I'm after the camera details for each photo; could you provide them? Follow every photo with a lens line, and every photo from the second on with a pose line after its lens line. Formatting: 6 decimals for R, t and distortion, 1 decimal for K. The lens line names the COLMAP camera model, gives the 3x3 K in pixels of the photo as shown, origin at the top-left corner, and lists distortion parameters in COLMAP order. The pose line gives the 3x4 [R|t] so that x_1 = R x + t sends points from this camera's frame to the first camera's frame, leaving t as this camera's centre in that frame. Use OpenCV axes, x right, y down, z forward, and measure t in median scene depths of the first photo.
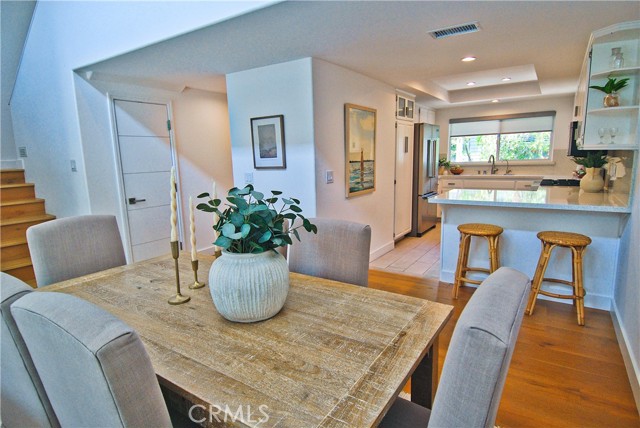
lens RADIAL K [[348.4, 0, 320.0], [0, 348.4, 214.0], [0, 0, 1]] dist [0.029754, -0.046509]
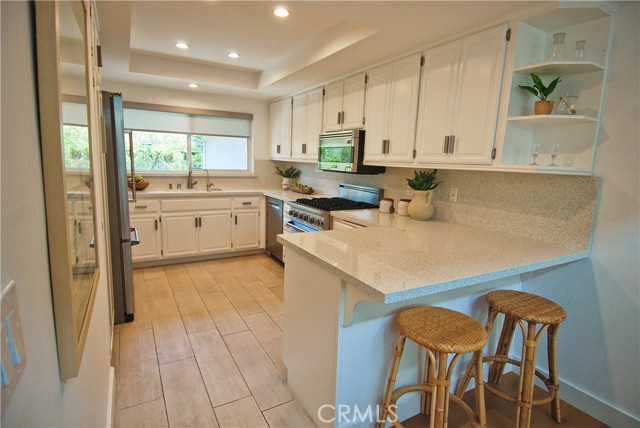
lens RADIAL K [[326.1, 0, 320.0], [0, 326.1, 214.0], [0, 0, 1]] dist [0.001002, 0.000142]
pose [[0.435792, -0.101372, 0.894320, -0.000575], [0.099199, 0.992993, 0.064218, -0.082154], [-0.894564, 0.060730, 0.442795, 0.482172]]
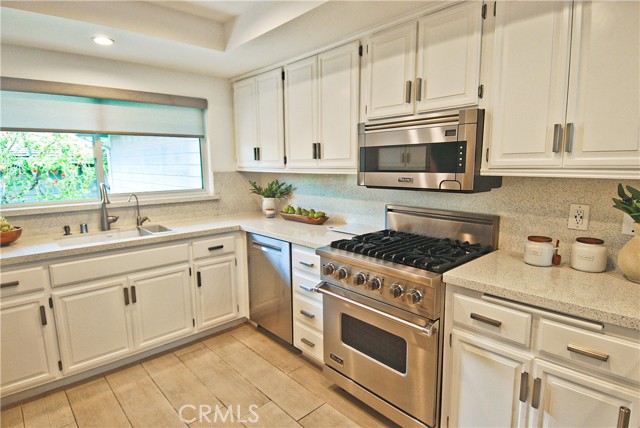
lens RADIAL K [[348.4, 0, 320.0], [0, 348.4, 214.0], [0, 0, 1]] dist [0.029754, -0.046509]
pose [[0.232322, -0.109976, 0.966401, 0.167835], [0.163937, 0.983800, 0.072546, -0.127250], [-0.958724, 0.141575, 0.246588, 0.688223]]
